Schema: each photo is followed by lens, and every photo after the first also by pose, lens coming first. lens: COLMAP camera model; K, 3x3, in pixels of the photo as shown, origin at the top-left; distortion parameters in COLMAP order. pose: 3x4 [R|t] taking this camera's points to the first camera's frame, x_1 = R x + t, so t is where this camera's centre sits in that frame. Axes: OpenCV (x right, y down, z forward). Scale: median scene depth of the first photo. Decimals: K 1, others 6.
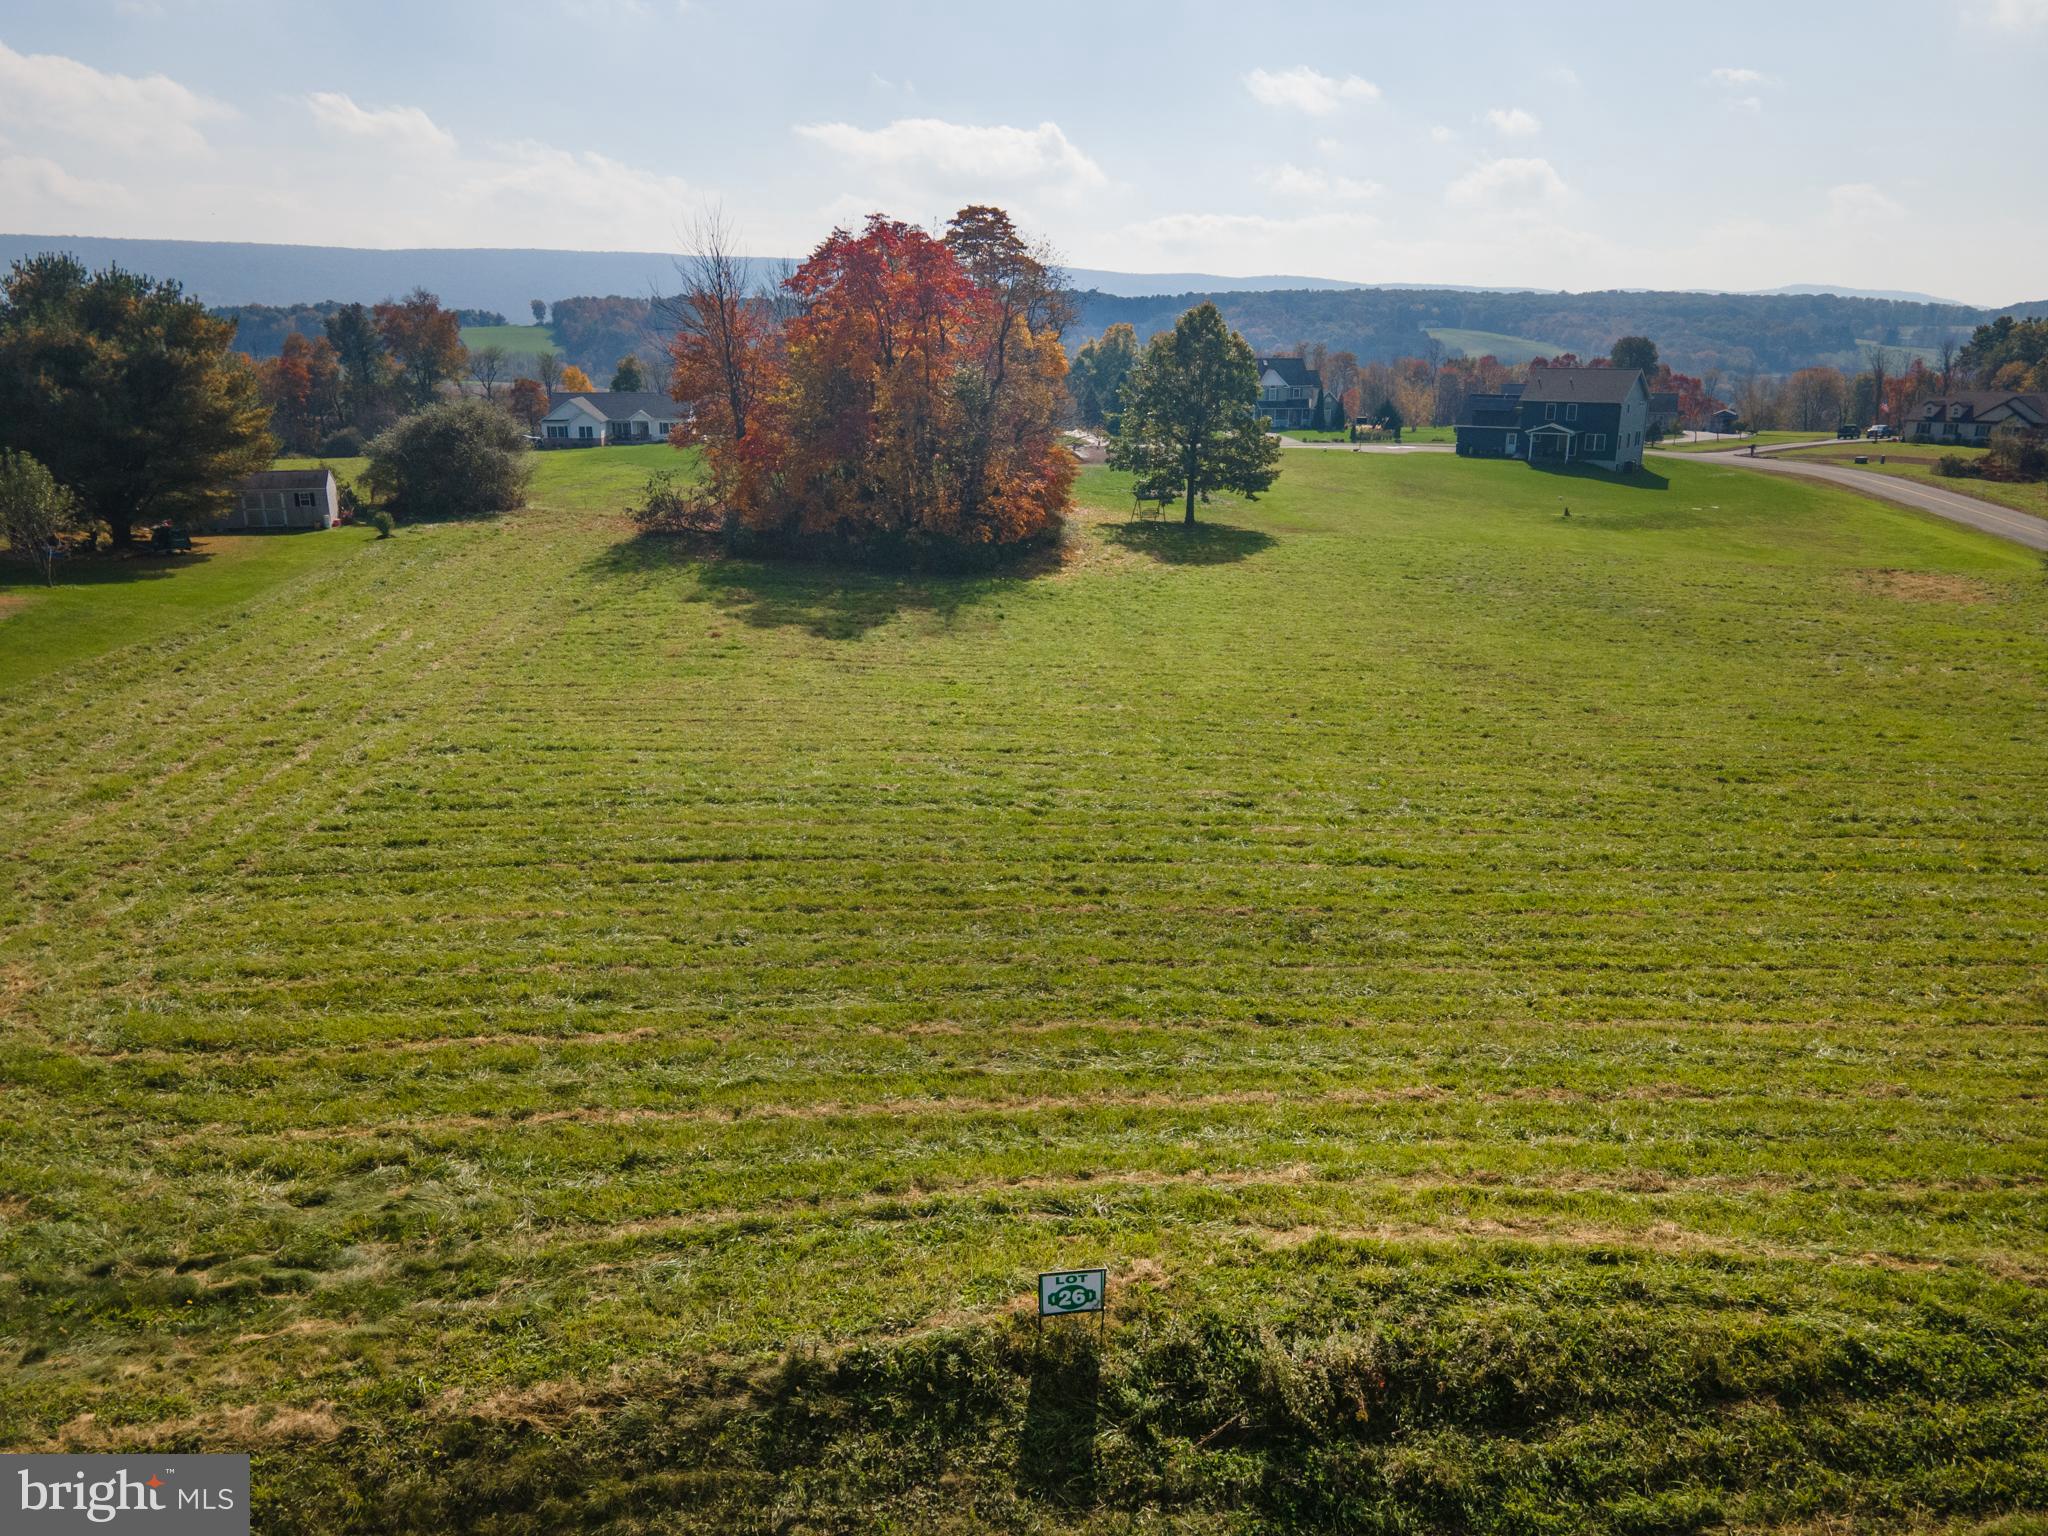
lens RADIAL K [[1500.9, 0, 1023.0], [0, 1500.9, 758.3], [0, 0, 1]] dist [0.019725, 0.041463]
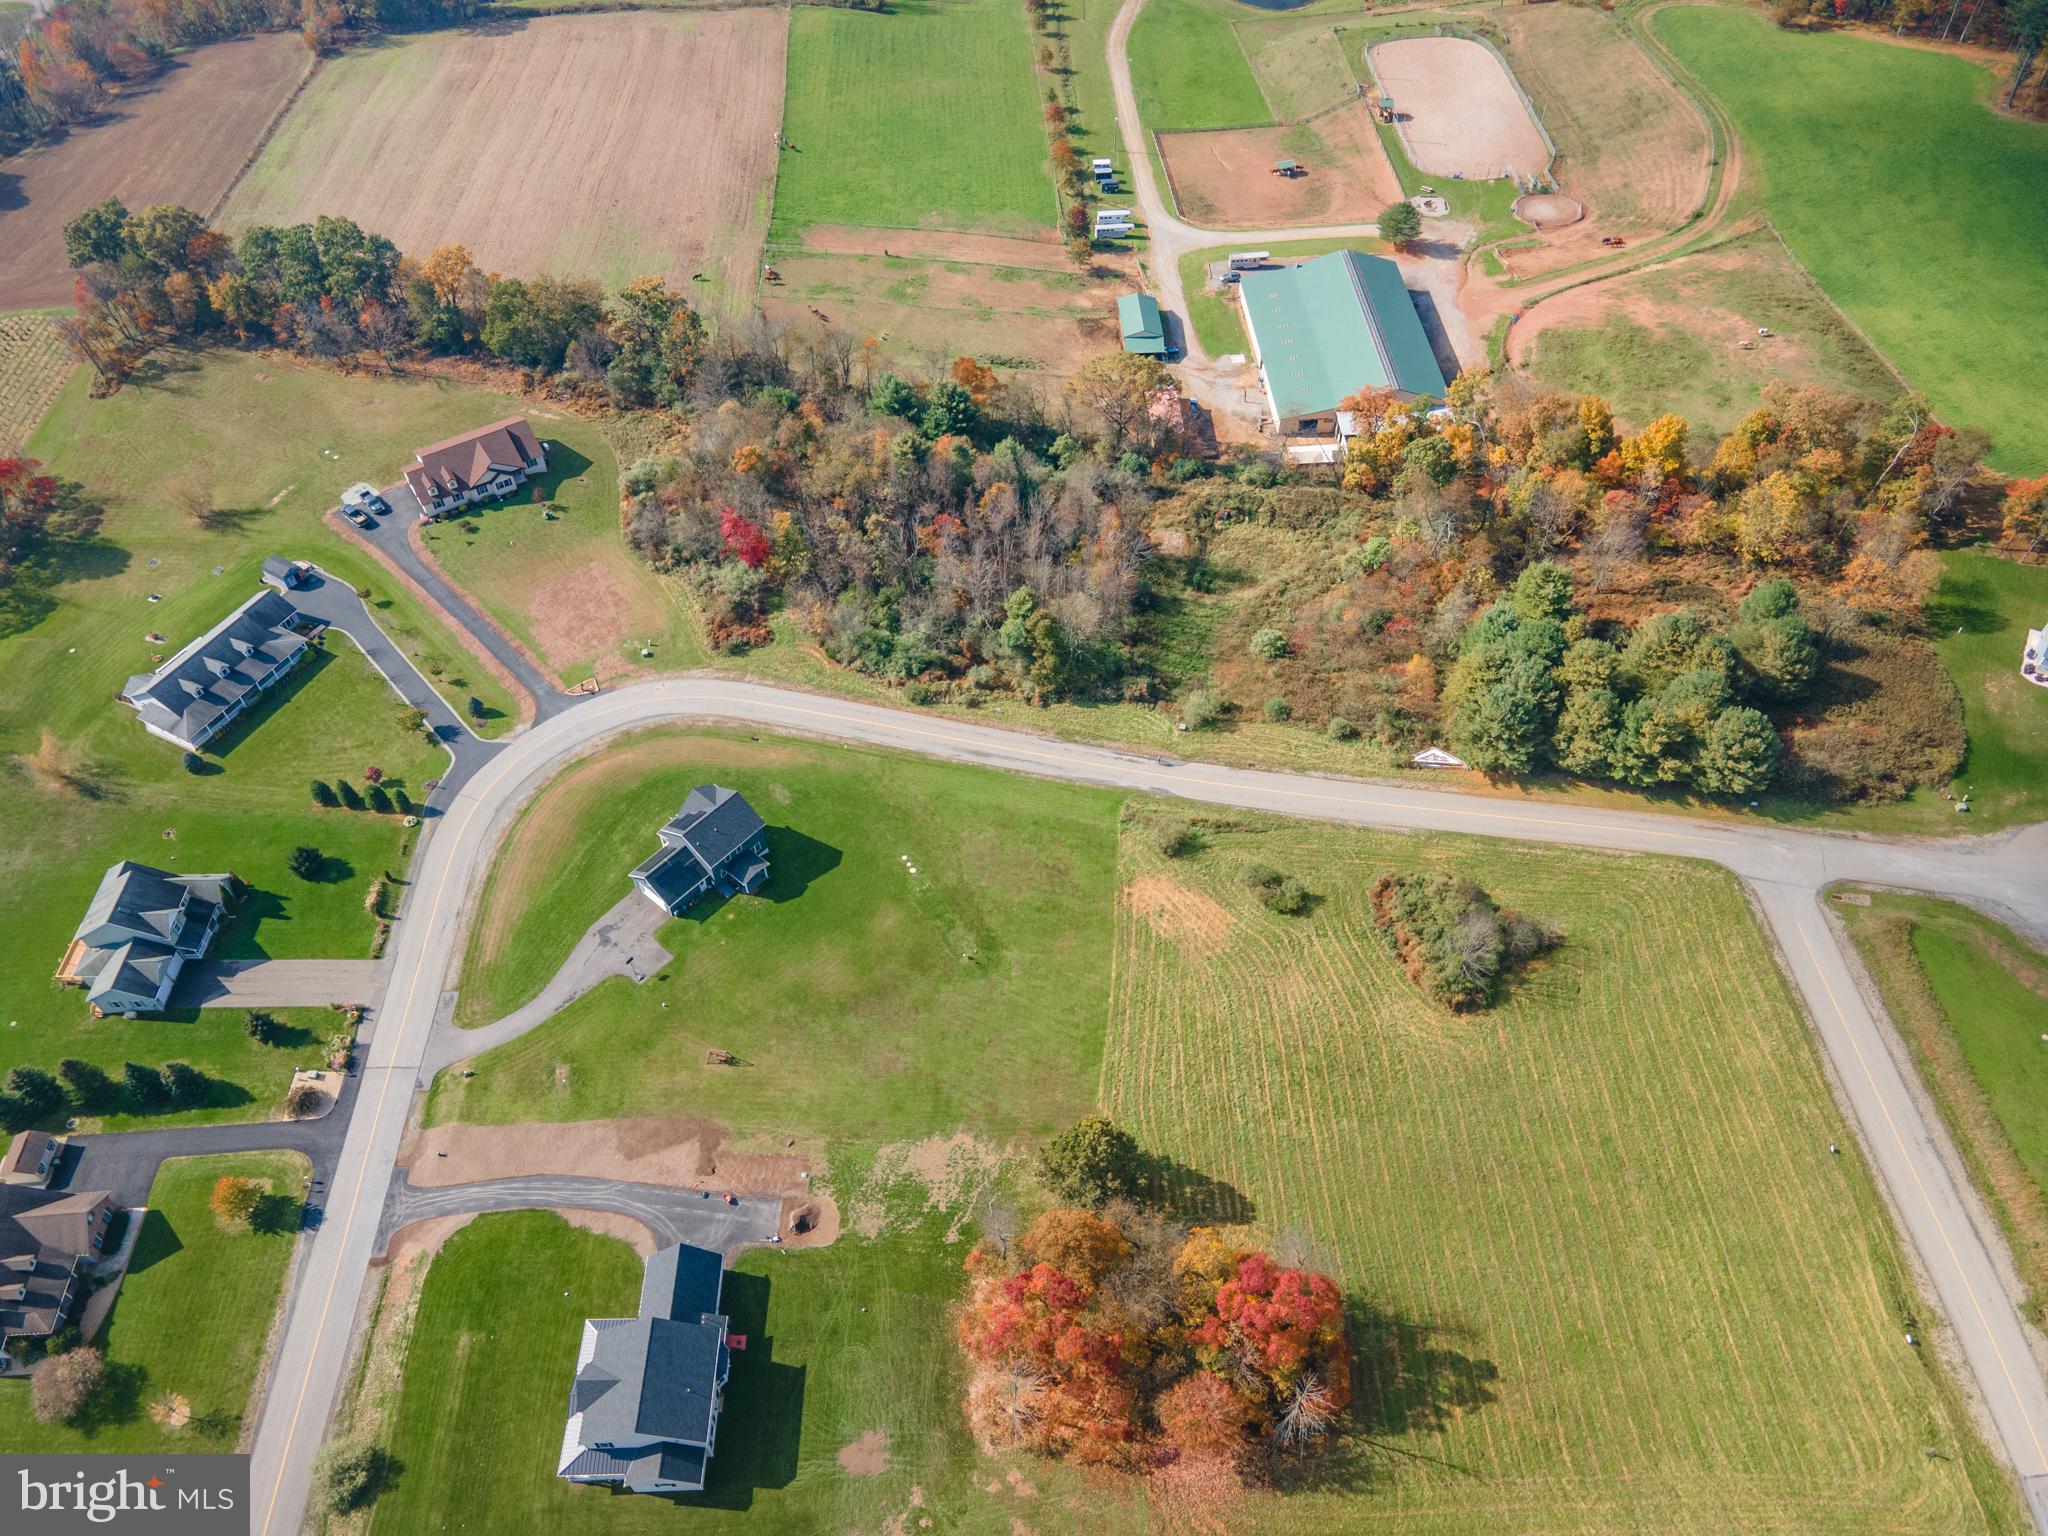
lens RADIAL K [[1500.9, 0, 1022.2], [0, 1500.9, 768.2], [0, 0, 1]] dist [0.019725, 0.041463]
pose [[0.087995, -0.764149, 0.639009, -0.319557], [0.281113, 0.634473, 0.720014, -0.864534], [-0.955632, 0.116276, 0.270643, 0.261150]]
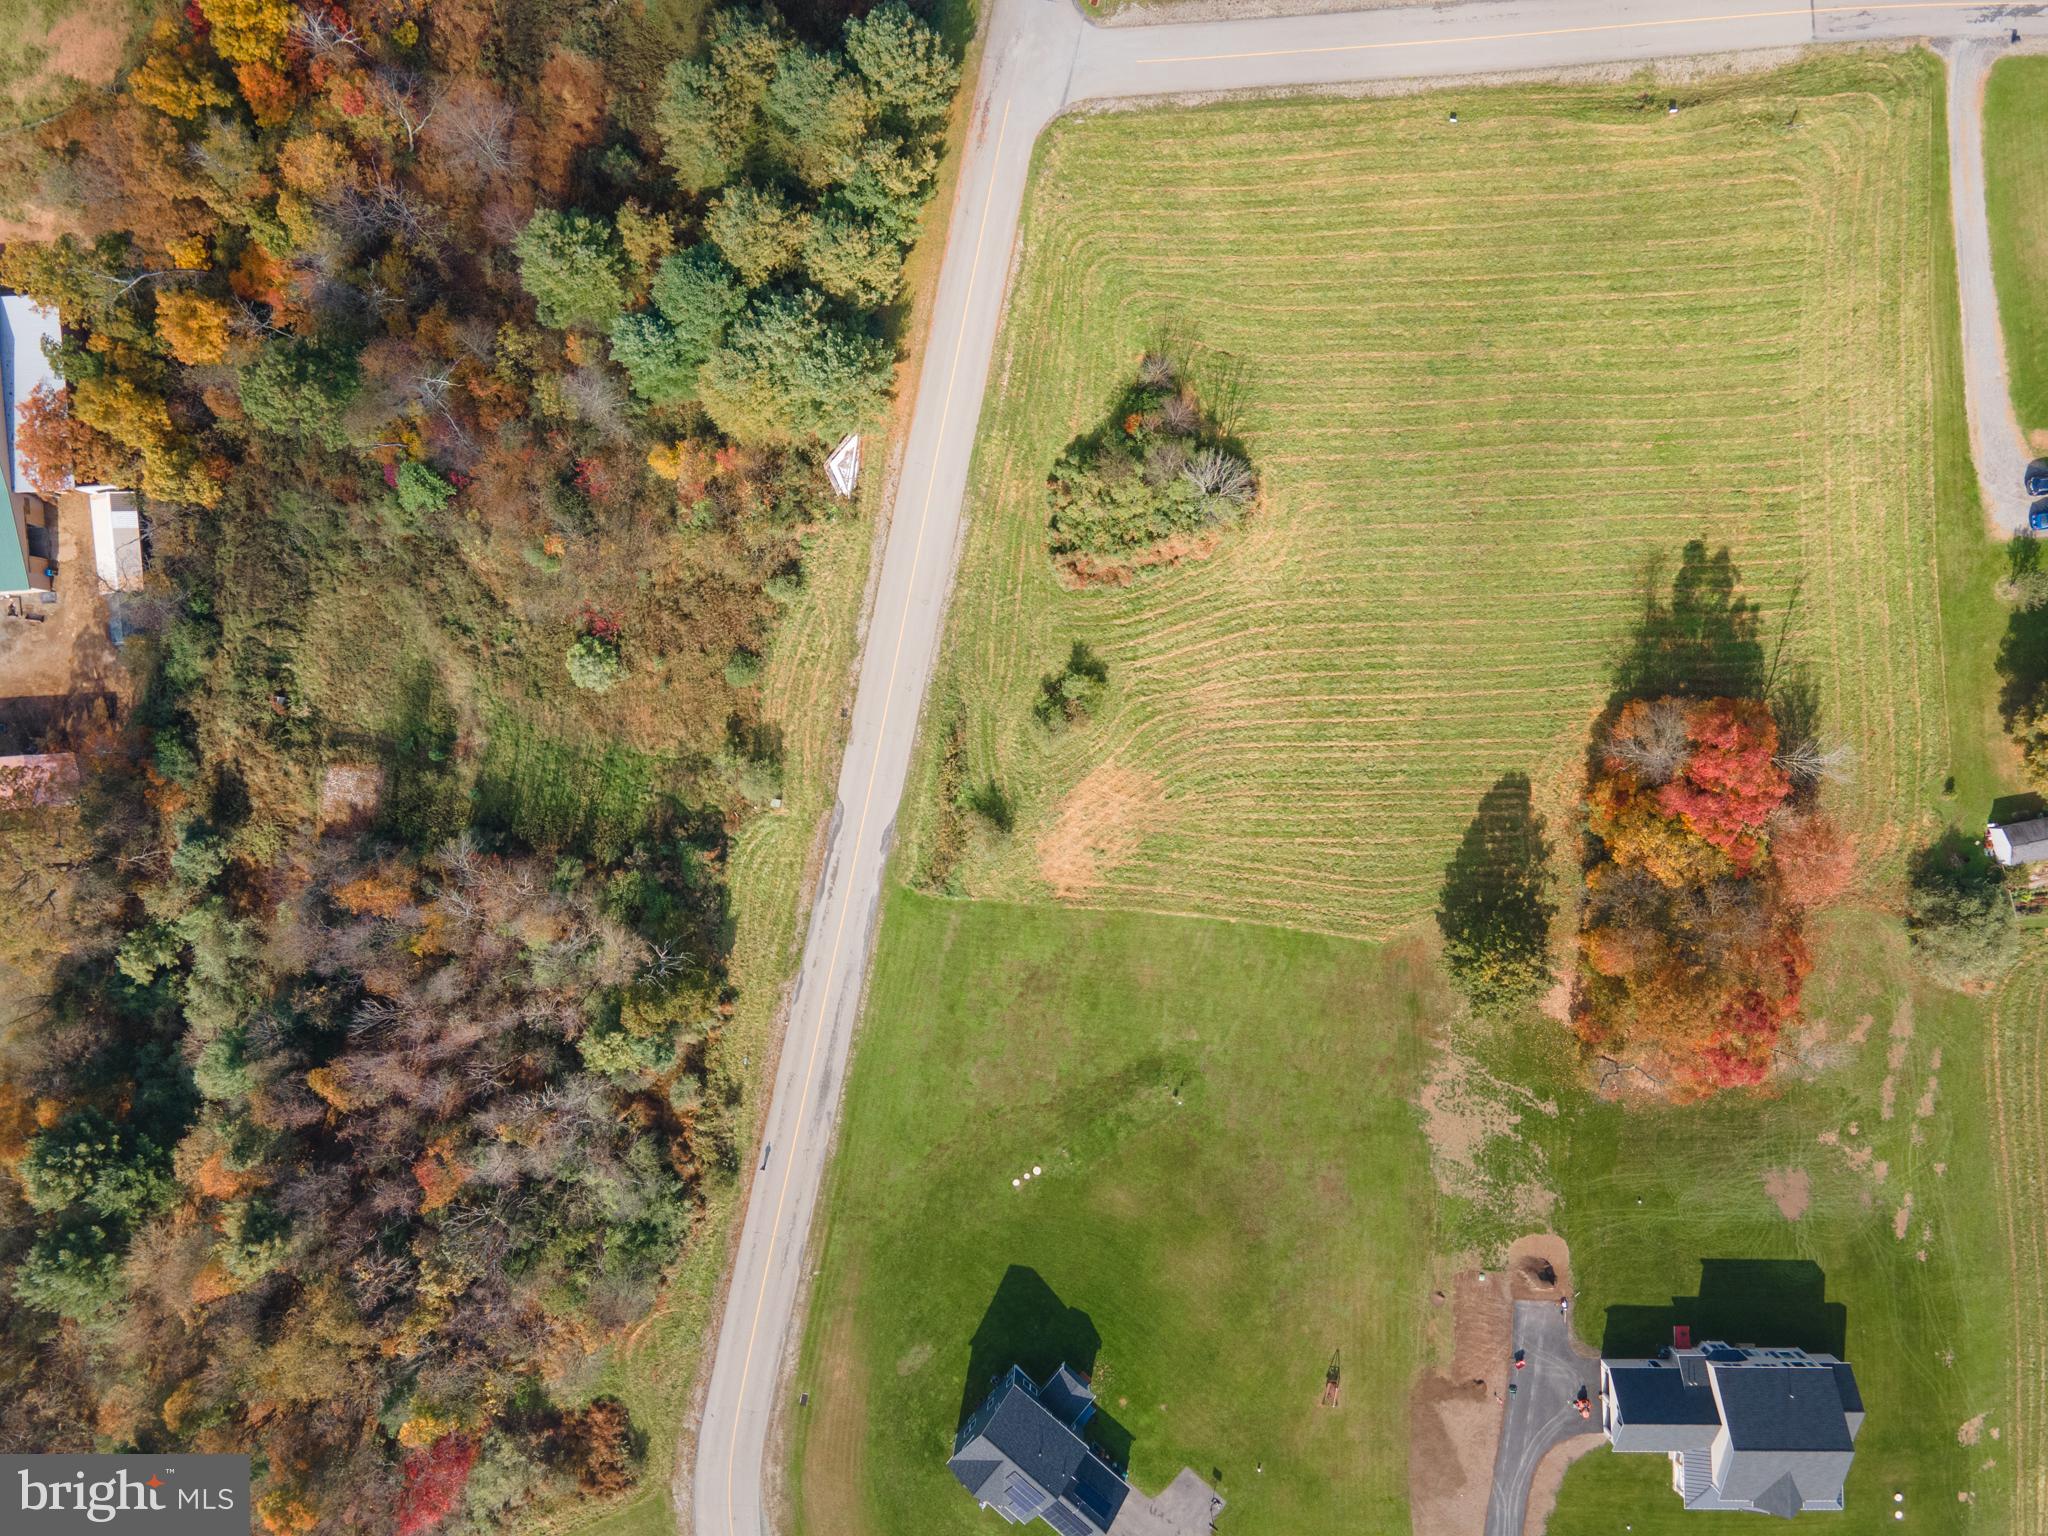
lens RADIAL K [[1500.9, 0, 1031.7], [0, 1500.9, 772.2], [0, 0, 1]] dist [0.019725, 0.041463]
pose [[-0.996623, -0.078311, 0.024699, 0.275620], [0.045556, -0.277053, 0.959774, -0.806008], [-0.068318, 0.957658, 0.279685, 0.195398]]
